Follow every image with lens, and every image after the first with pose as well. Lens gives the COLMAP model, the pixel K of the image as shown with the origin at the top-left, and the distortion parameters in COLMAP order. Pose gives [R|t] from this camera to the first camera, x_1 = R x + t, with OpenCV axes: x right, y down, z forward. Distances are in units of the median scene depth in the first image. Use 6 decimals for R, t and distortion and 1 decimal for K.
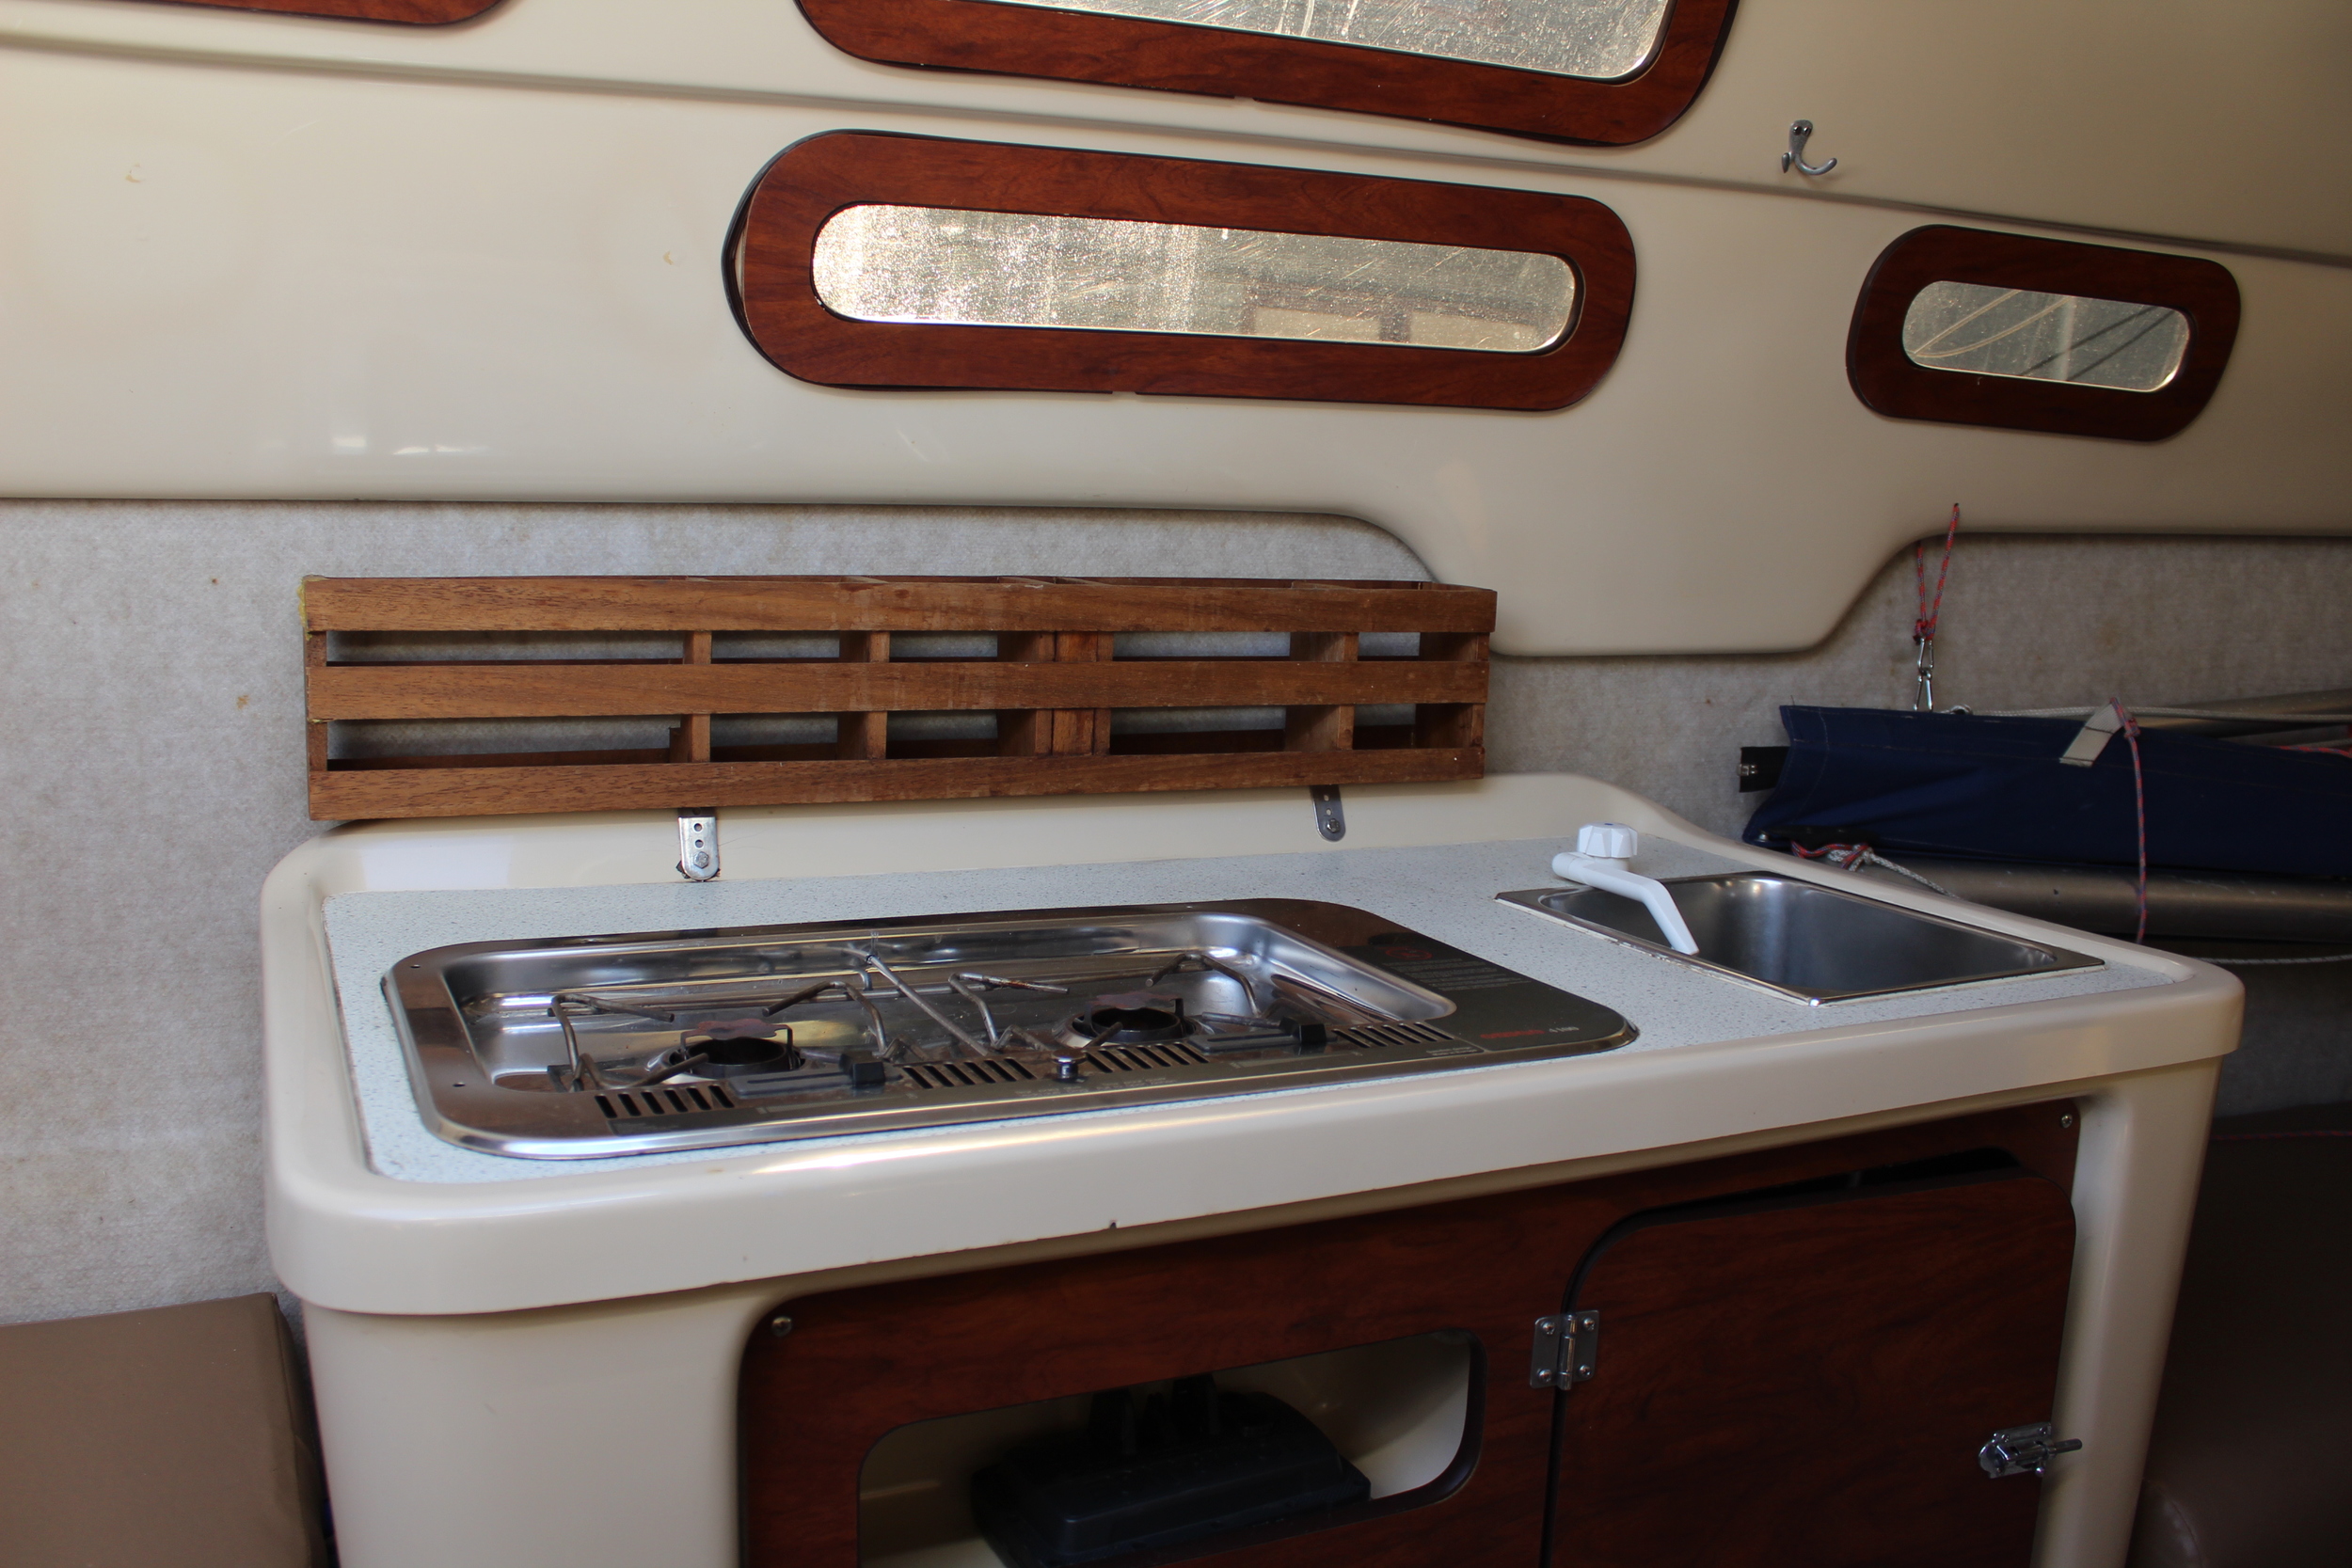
lens RADIAL K [[1959.3, 0, 1163.7], [0, 1959.3, 784.3], [0, 0, 1]] dist [-0.161421, 0.135276]
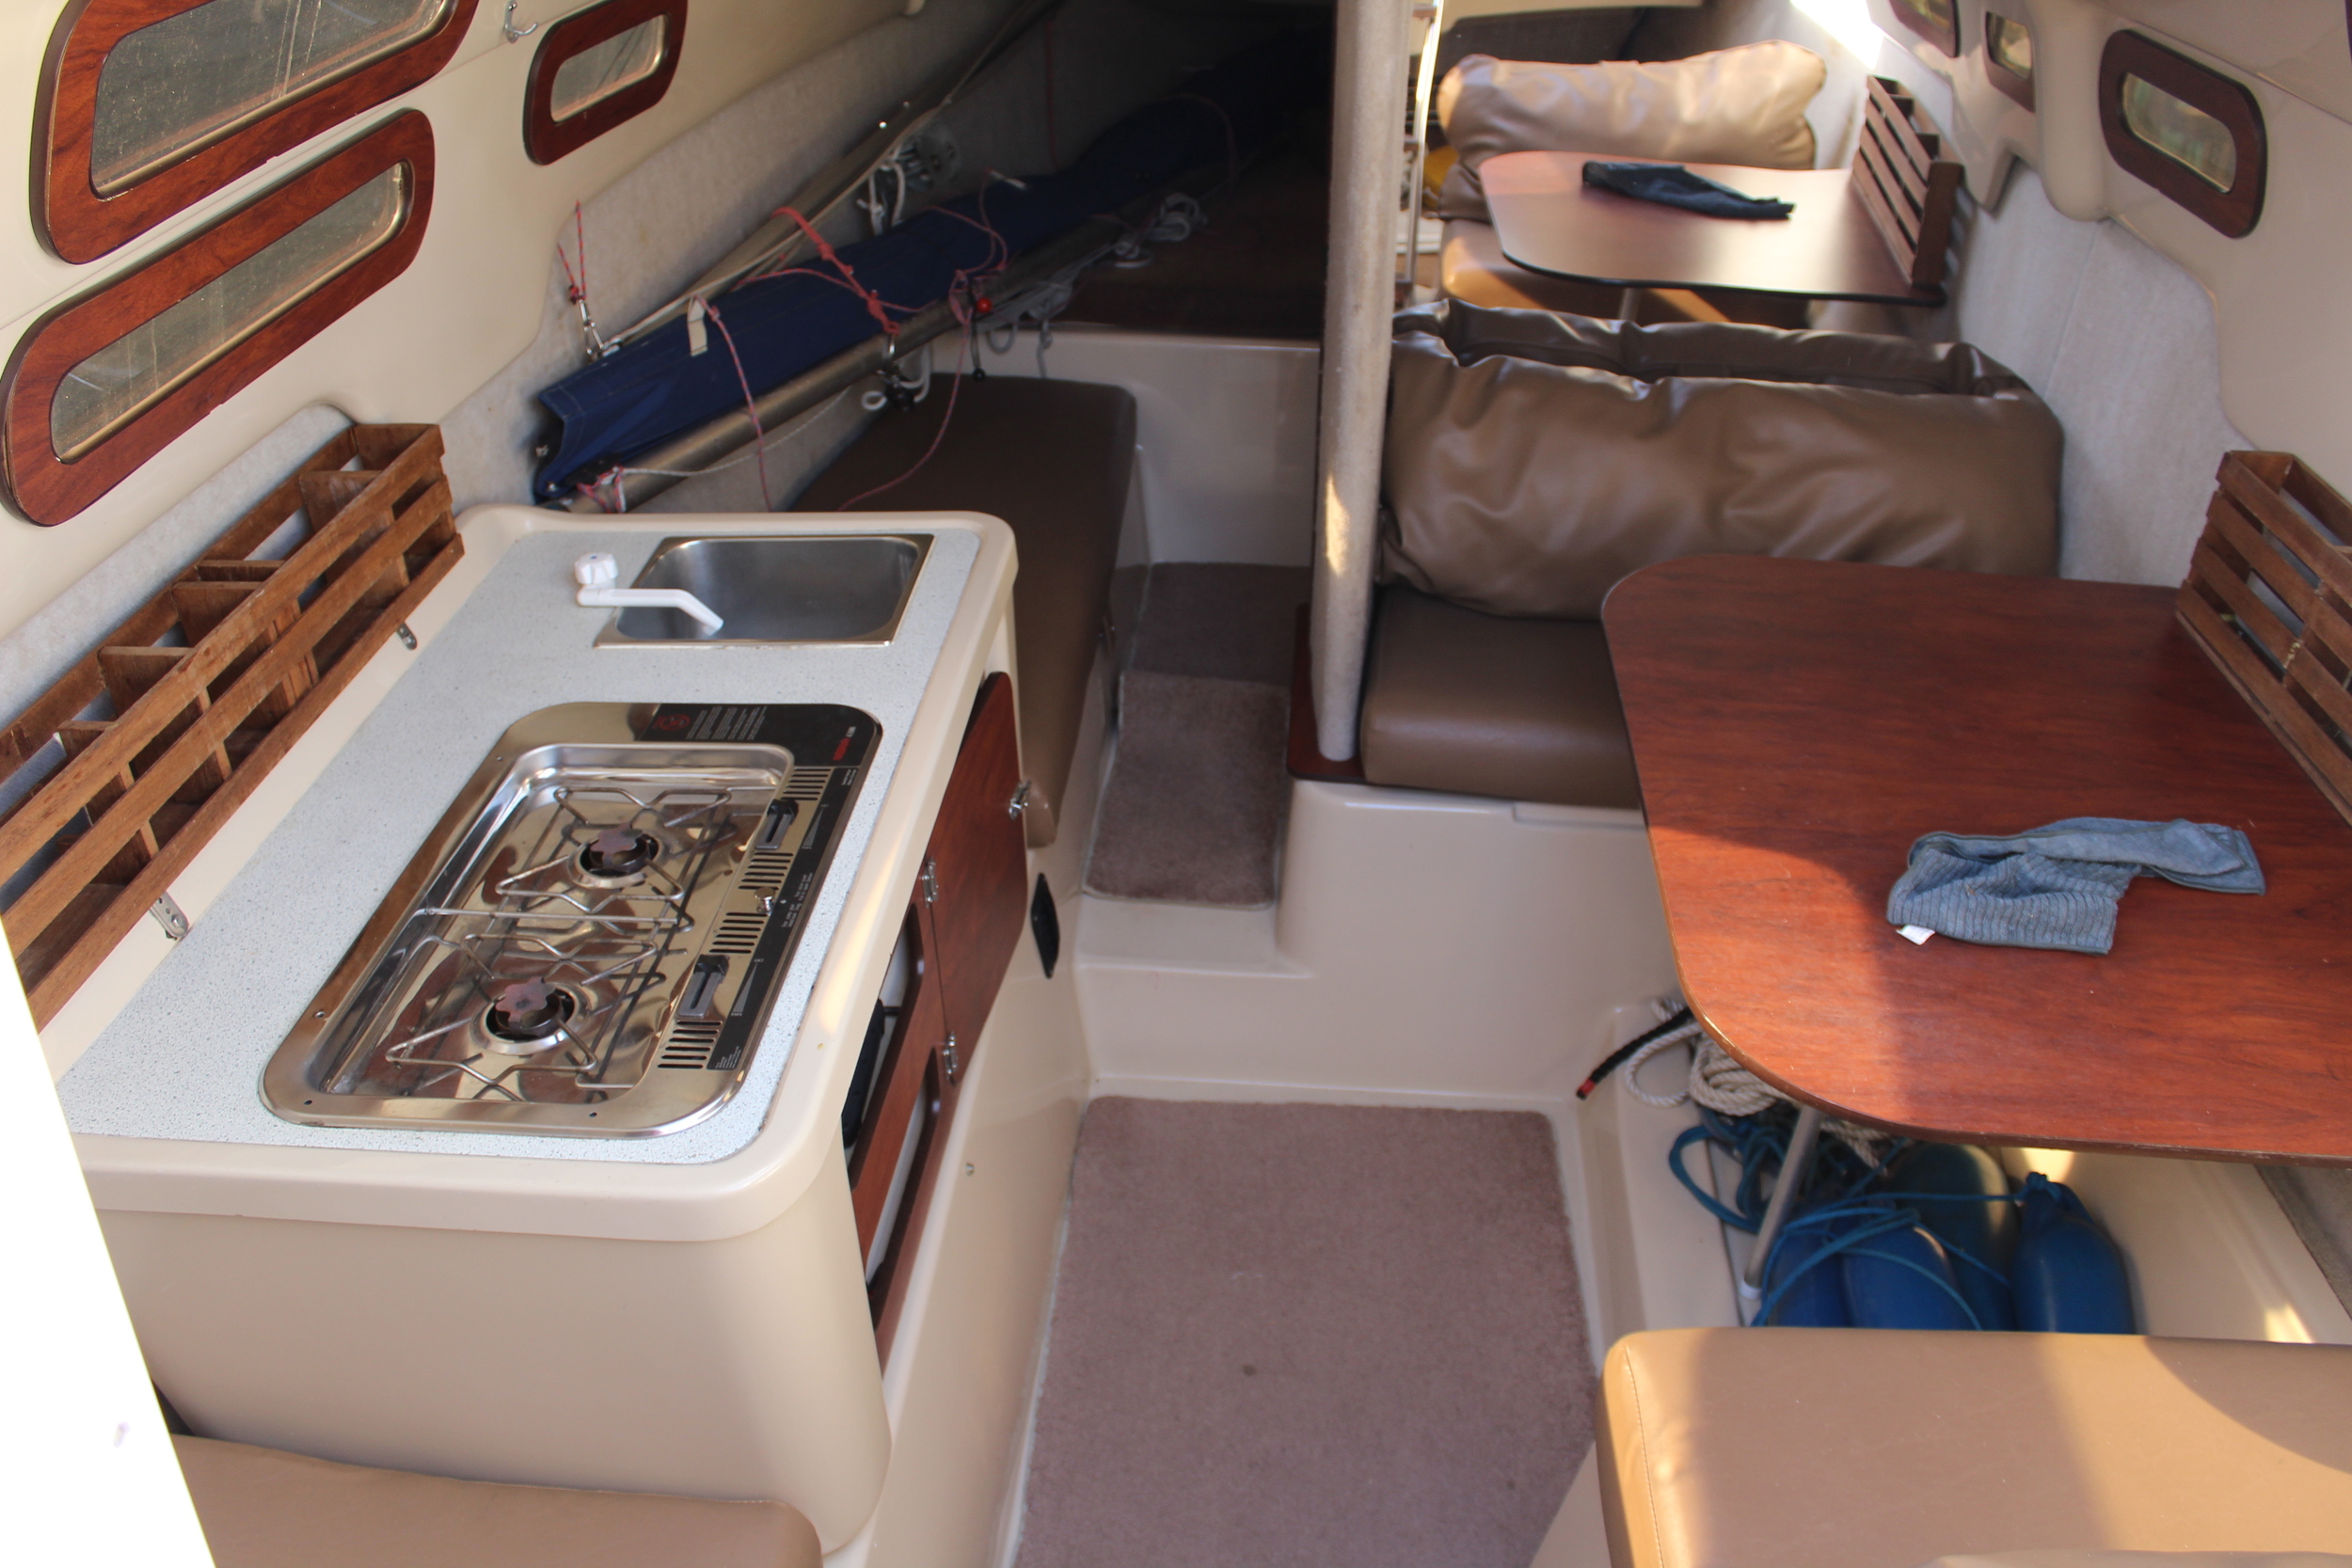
lens RADIAL K [[1959.3, 0, 1163.7], [0, 1959.3, 784.3], [0, 0, 1]] dist [-0.161421, 0.135276]
pose [[0.503253, -0.504053, 0.701902, -0.657367], [0.182079, 0.855873, 0.484075, -0.457682], [-0.844739, -0.115810, 0.522498, -0.128073]]
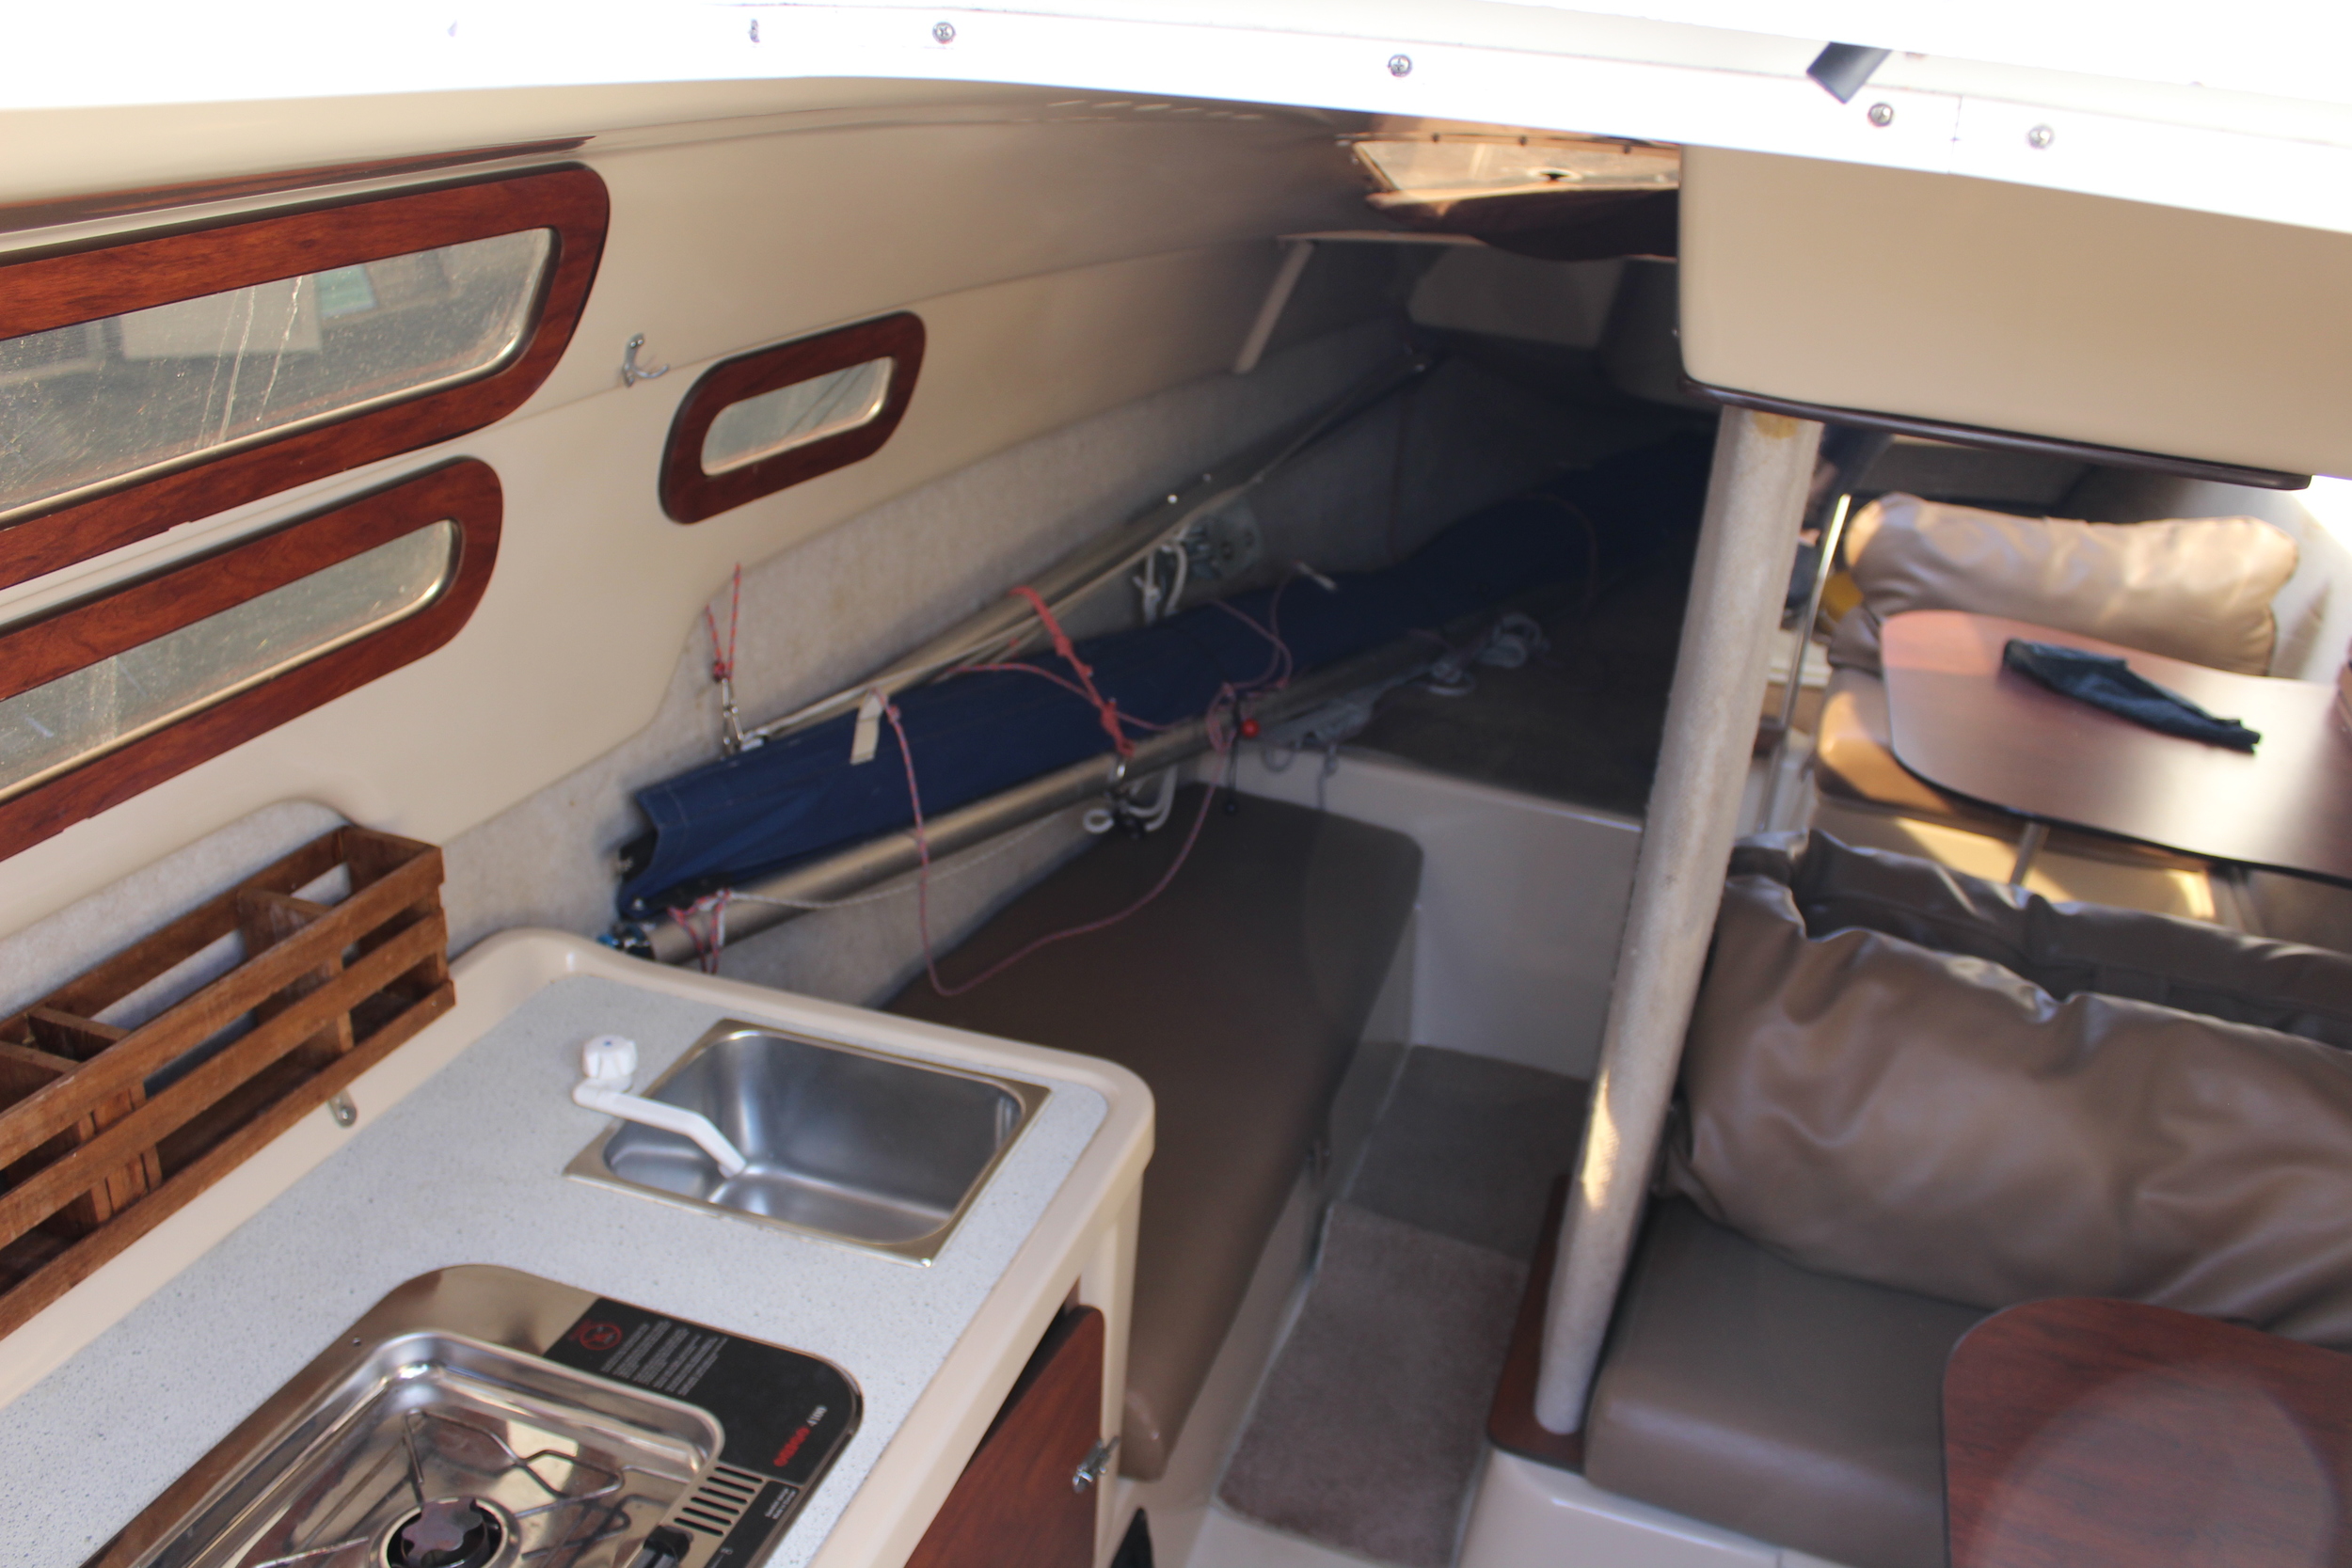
lens RADIAL K [[1959.3, 0, 1163.7], [0, 1959.3, 784.3], [0, 0, 1]] dist [-0.161421, 0.135276]
pose [[0.692578, -0.293321, 0.659013, -0.240226], [0.090803, 0.941776, 0.323749, -0.454679], [-0.715605, -0.164381, 0.678887, 0.043788]]
